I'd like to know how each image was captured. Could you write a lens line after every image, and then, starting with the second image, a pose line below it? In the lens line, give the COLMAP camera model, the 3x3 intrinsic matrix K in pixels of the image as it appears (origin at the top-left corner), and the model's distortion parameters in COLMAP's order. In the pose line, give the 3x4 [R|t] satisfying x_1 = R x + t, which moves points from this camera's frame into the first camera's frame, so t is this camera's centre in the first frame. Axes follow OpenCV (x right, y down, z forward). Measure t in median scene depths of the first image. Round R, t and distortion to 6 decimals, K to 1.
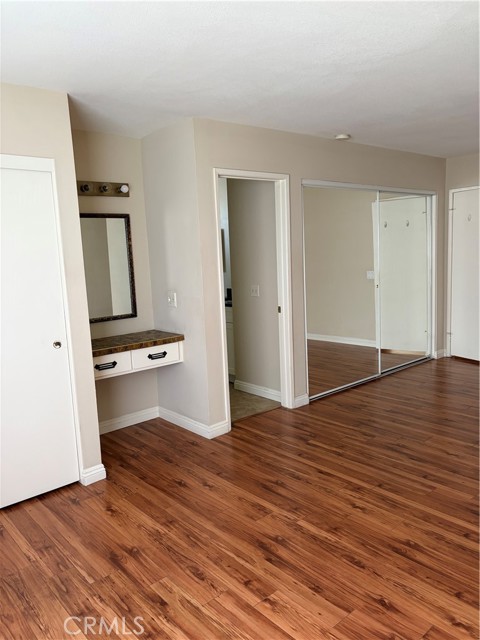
lens RADIAL K [[486.0, 0, 238.4], [0, 486.0, 318.9], [0, 0, 1]] dist [0.010929, -0.014450]
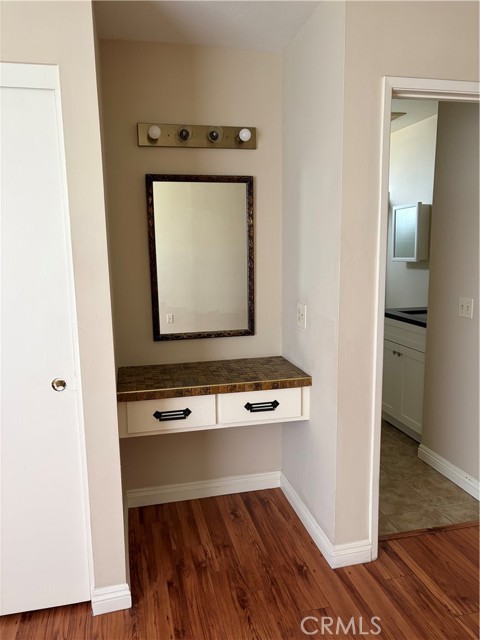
lens RADIAL K [[486.0, 0, 243.8], [0, 486.0, 322.4], [0, 0, 1]] dist [0.010929, -0.014450]
pose [[0.888685, 0.096964, -0.448148, 0.074855], [-0.083262, 0.995261, 0.050231, -0.057008], [0.450895, -0.007326, 0.892547, 0.440646]]
